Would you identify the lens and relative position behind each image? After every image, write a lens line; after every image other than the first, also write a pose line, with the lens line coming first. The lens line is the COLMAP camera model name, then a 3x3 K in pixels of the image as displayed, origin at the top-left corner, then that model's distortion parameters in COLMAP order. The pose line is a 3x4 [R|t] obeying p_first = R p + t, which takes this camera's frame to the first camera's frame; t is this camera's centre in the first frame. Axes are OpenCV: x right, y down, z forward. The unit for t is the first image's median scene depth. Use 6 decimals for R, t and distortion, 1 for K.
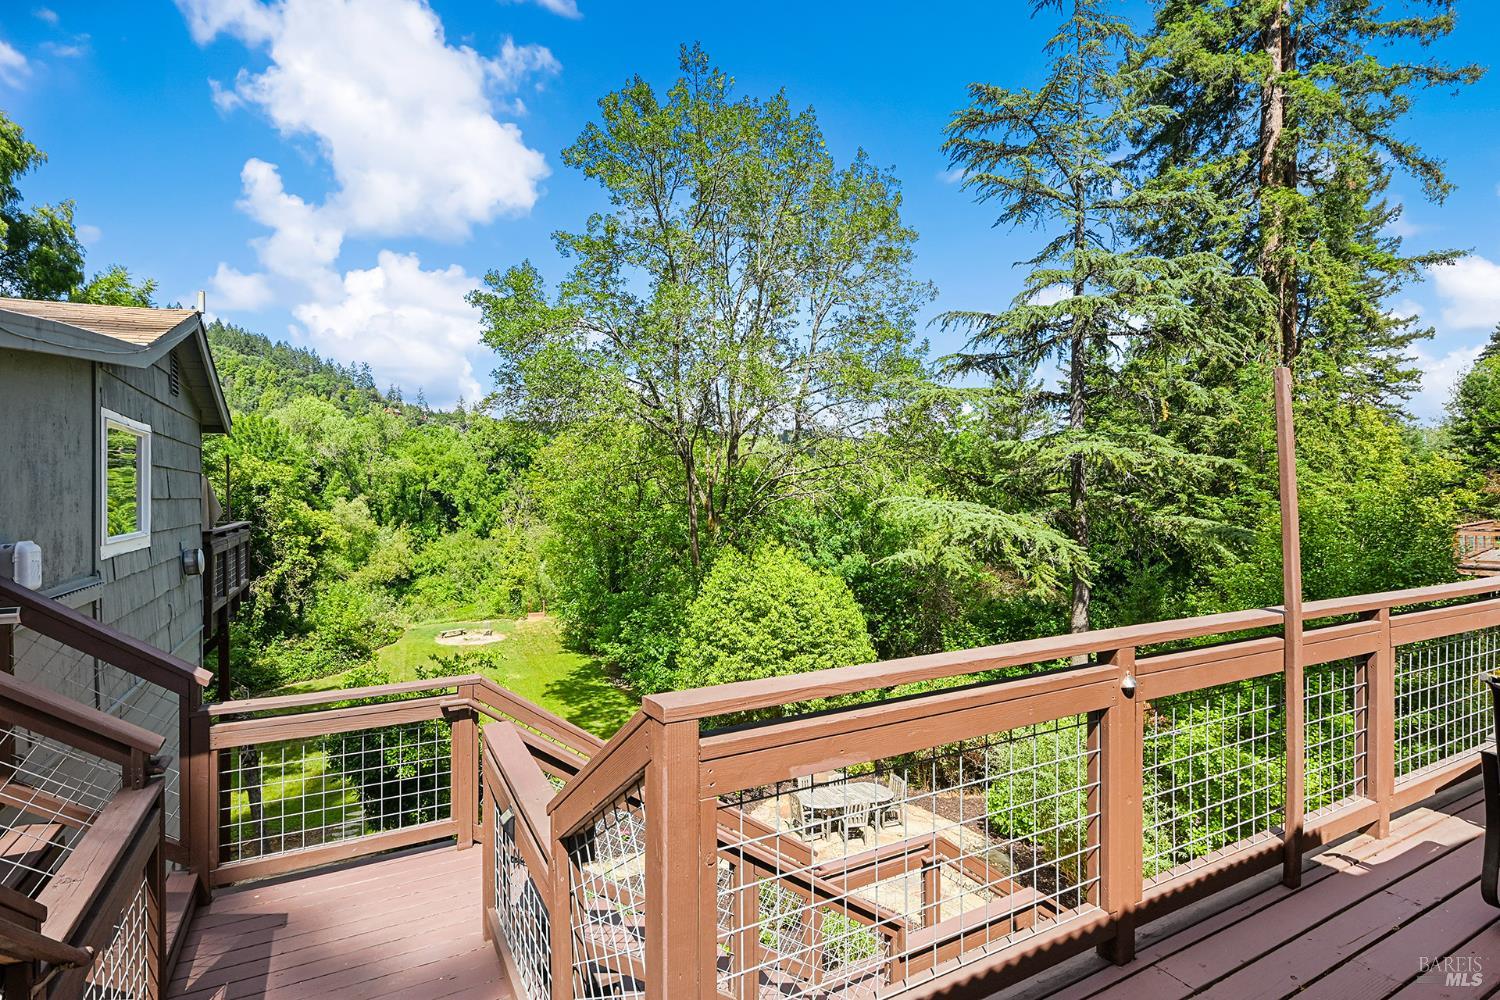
lens RADIAL K [[735.4, 0, 741.1], [0, 735.4, 497.8], [0, 0, 1]] dist [-0.015700, -0.000008]
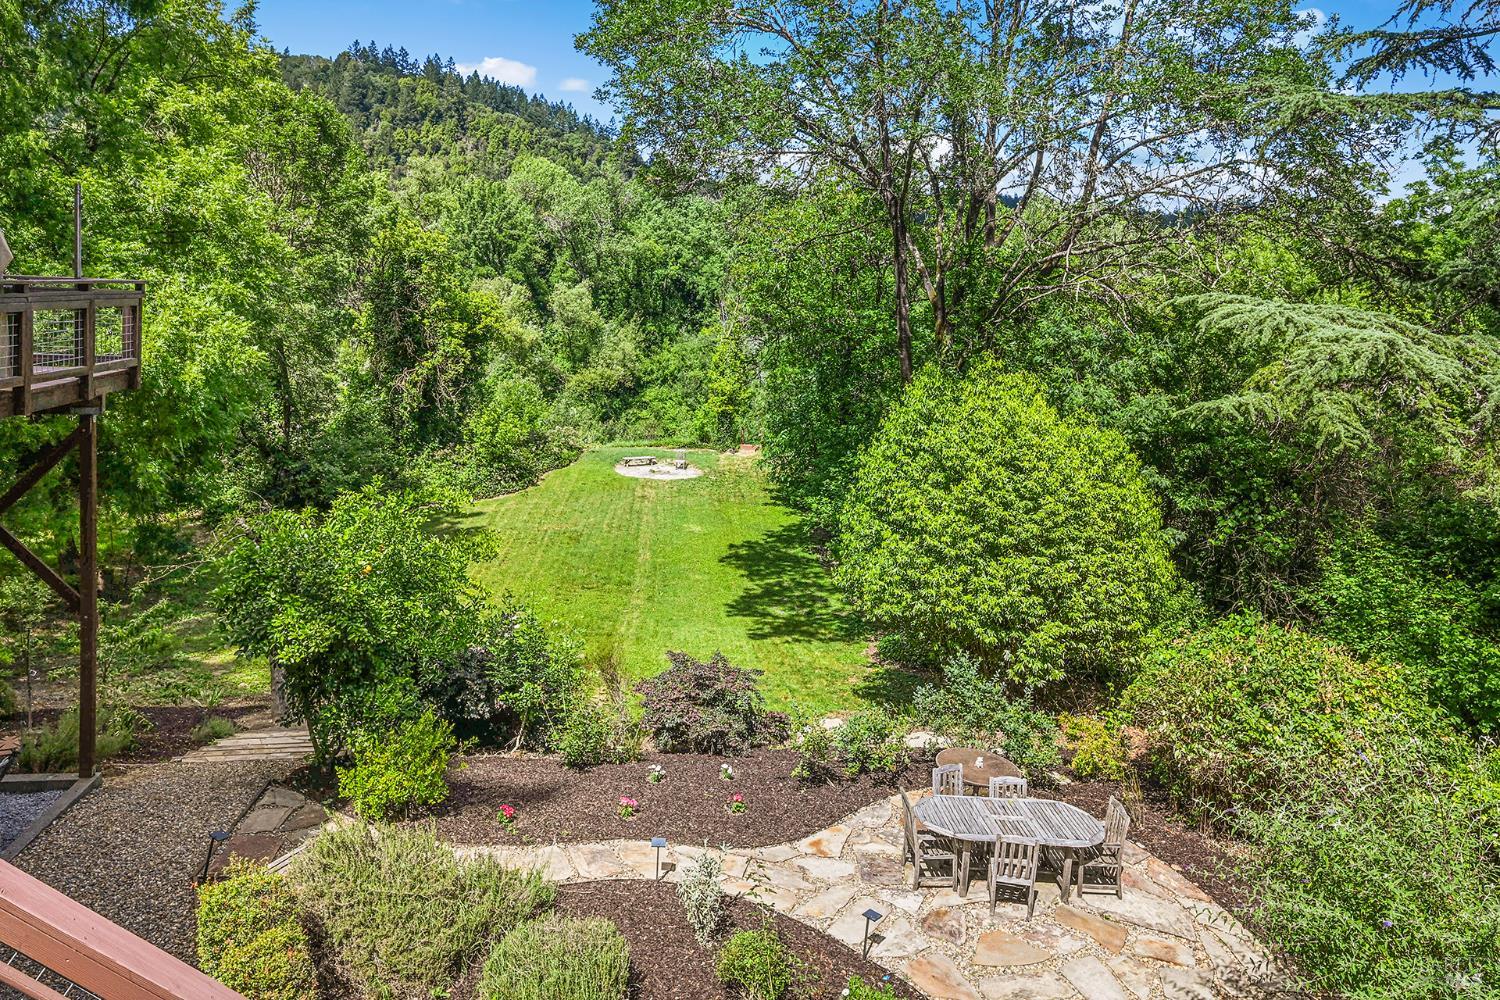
lens RADIAL K [[992.1, 0, 755.0], [0, 992.1, 335.6], [0, 0, 1]] dist [-0.023634, -0.002490]
pose [[0.929663, 0.052991, -0.364580, 0.099863], [-0.040142, 0.998280, 0.042737, 0.007689], [0.366217, -0.025096, 0.930191, 0.114036]]
